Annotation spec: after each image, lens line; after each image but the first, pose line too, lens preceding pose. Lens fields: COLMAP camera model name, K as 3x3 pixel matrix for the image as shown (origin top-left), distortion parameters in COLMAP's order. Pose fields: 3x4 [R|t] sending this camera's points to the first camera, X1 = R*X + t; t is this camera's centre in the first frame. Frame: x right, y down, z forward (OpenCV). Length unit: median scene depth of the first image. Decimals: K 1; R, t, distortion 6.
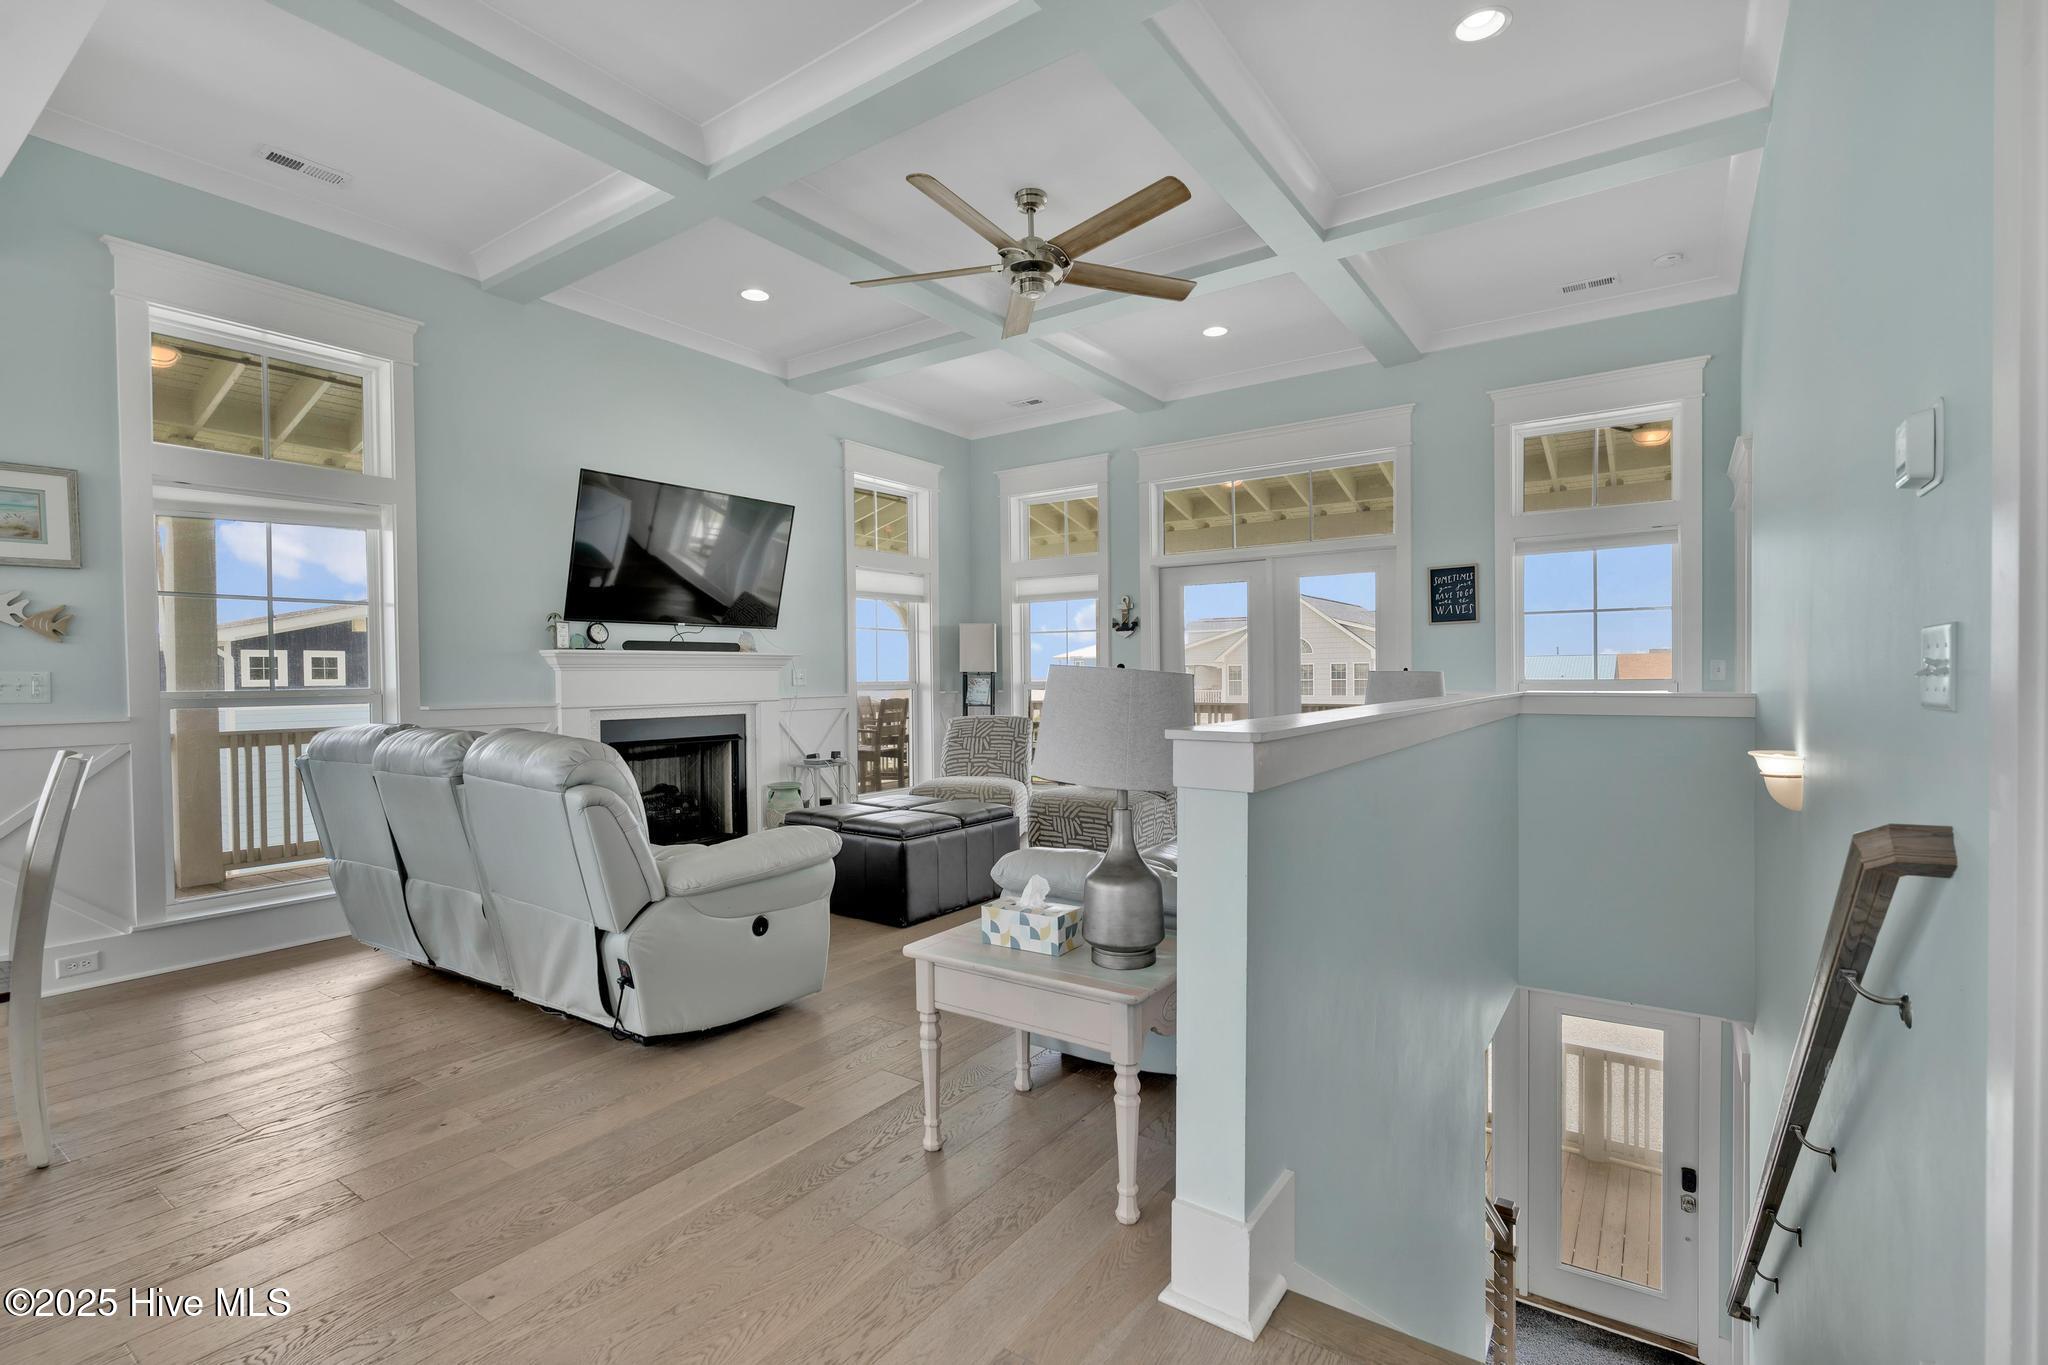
lens RADIAL K [[934.5, 0, 1028.2], [0, 934.5, 692.2], [0, 0, 1]] dist [-0.004881, 0.001754]
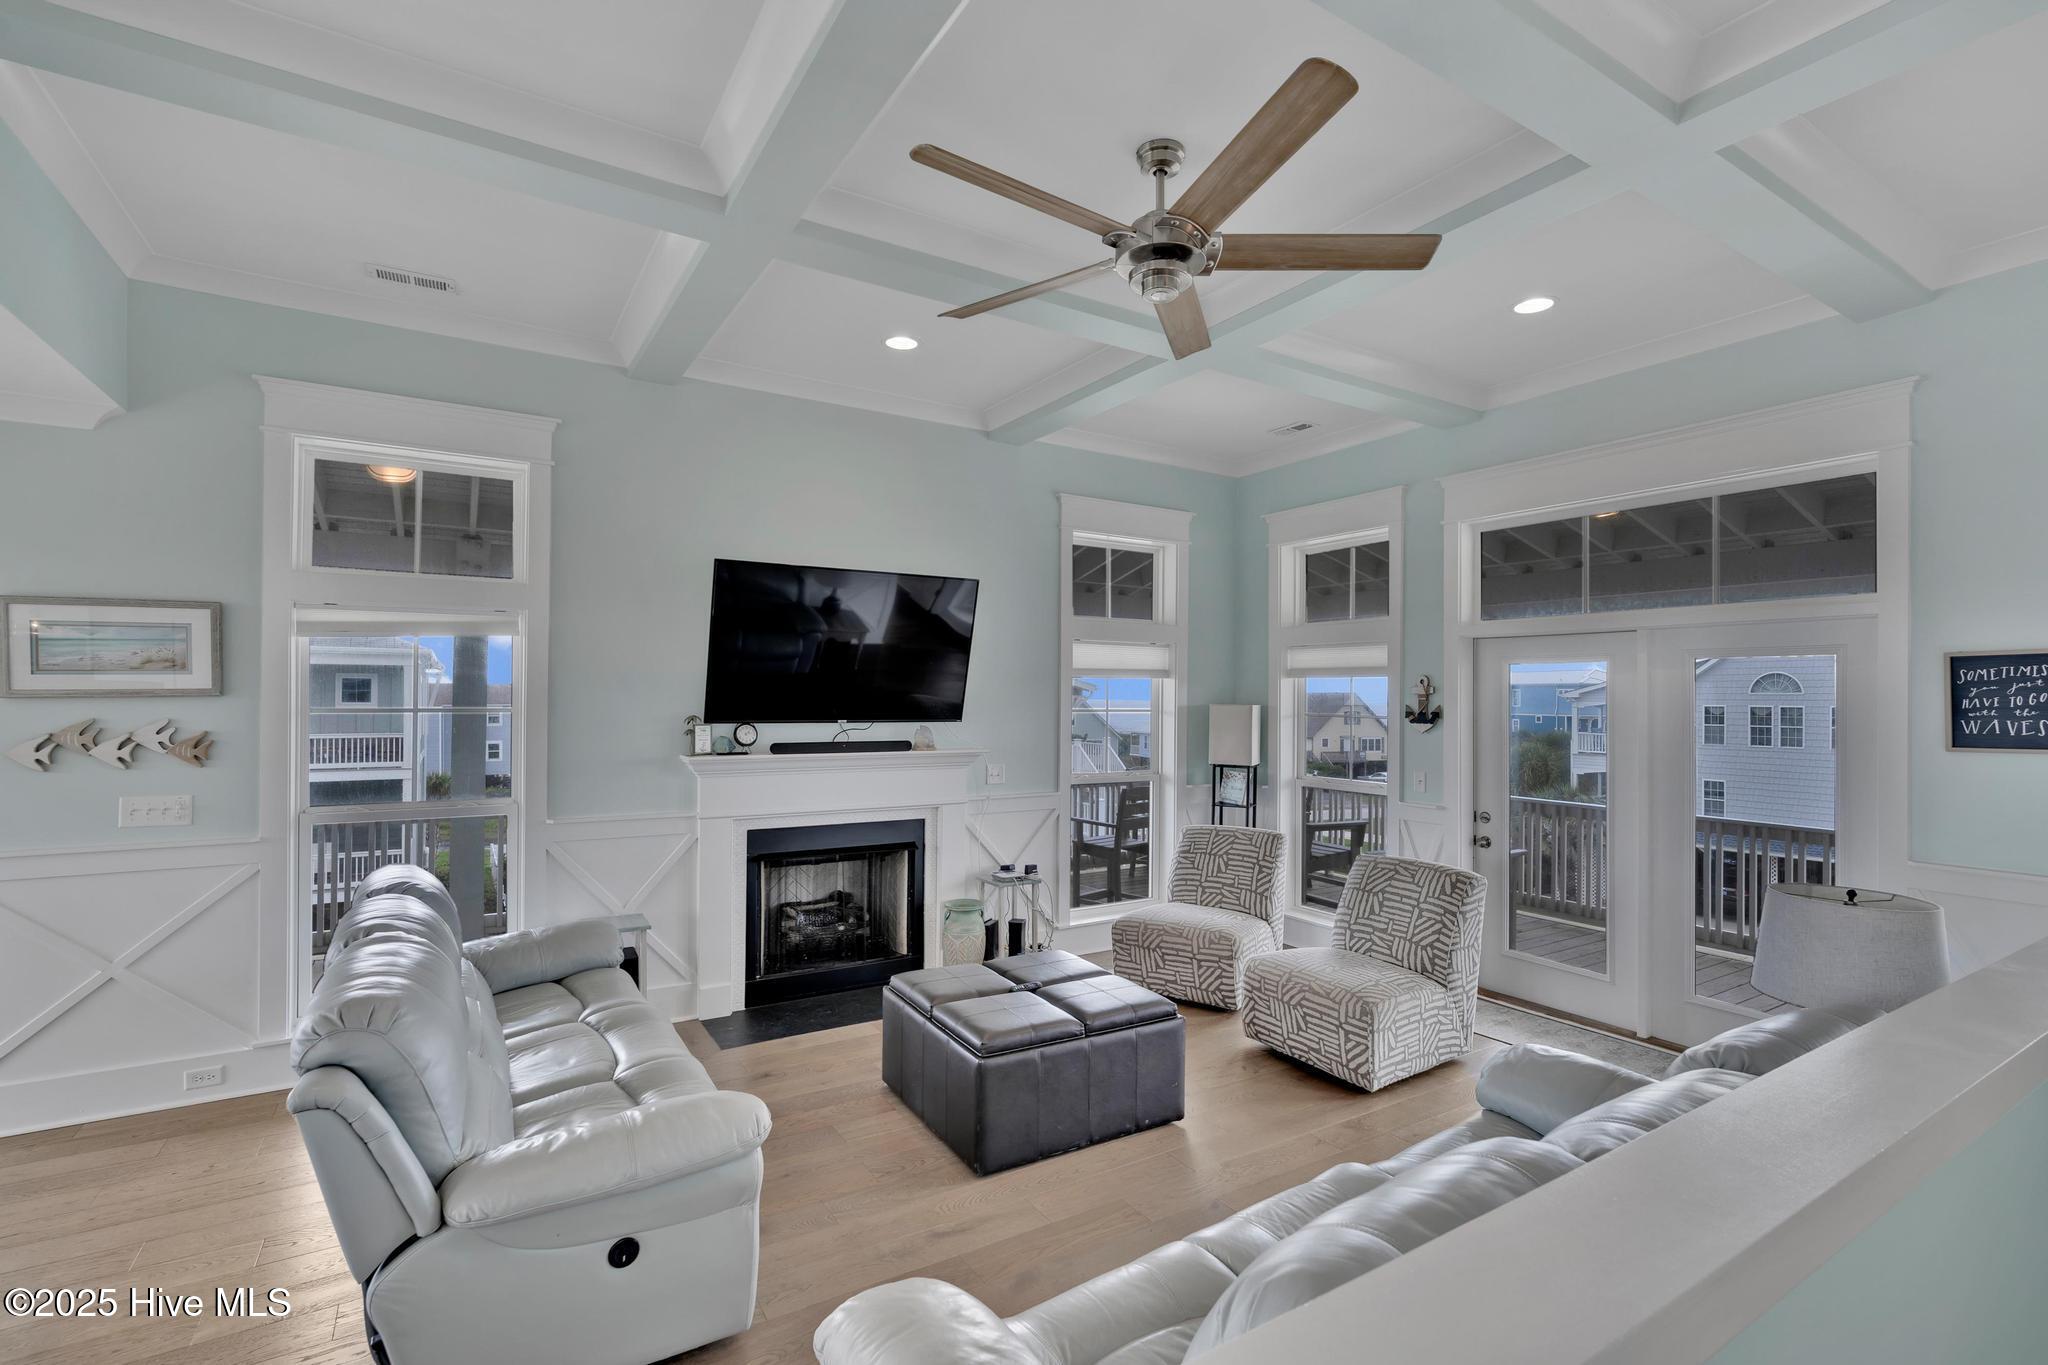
lens RADIAL K [[934.5, 0, 1028.2], [0, 934.5, 692.2], [0, 0, 1]] dist [-0.004881, 0.001754]
pose [[0.917848, 0.016481, -0.396590, 0.154763], [-0.025312, 0.999534, -0.017043, -0.097890], [0.396124, 0.025681, 0.917838, 0.277103]]
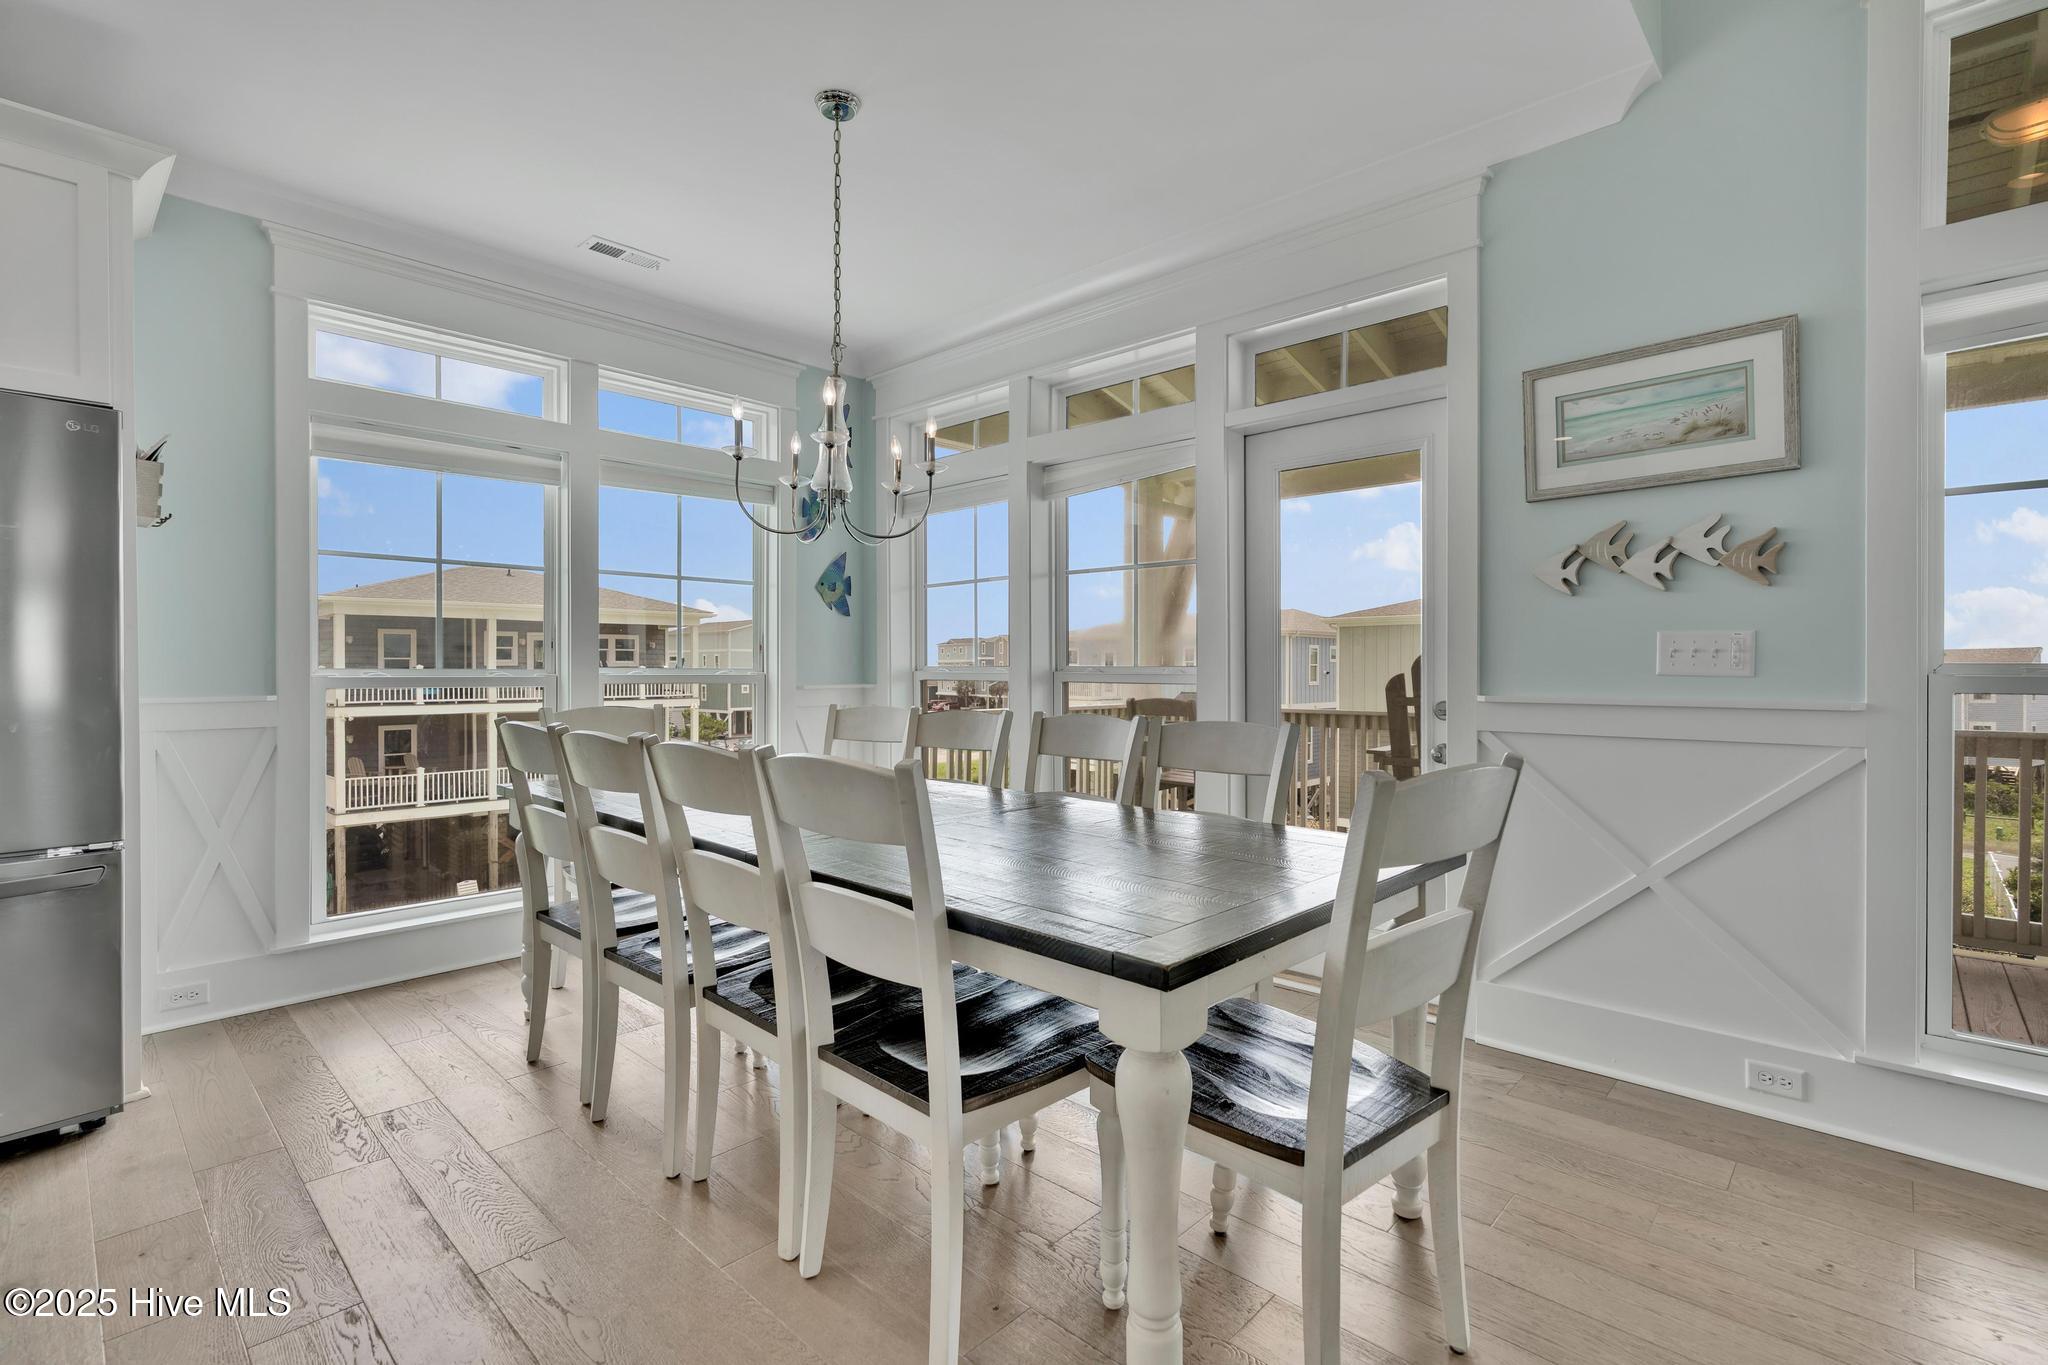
lens RADIAL K [[954.0, 0, 1036.2], [0, 954.0, 674.2], [0, 0, 1]] dist [-0.003869, -0.000093]
pose [[-0.141191, 0.016816, -0.989840, -0.202801], [-0.016993, 0.999667, 0.019407, 0.003674], [0.989836, 0.019560, -0.140858, 0.397913]]
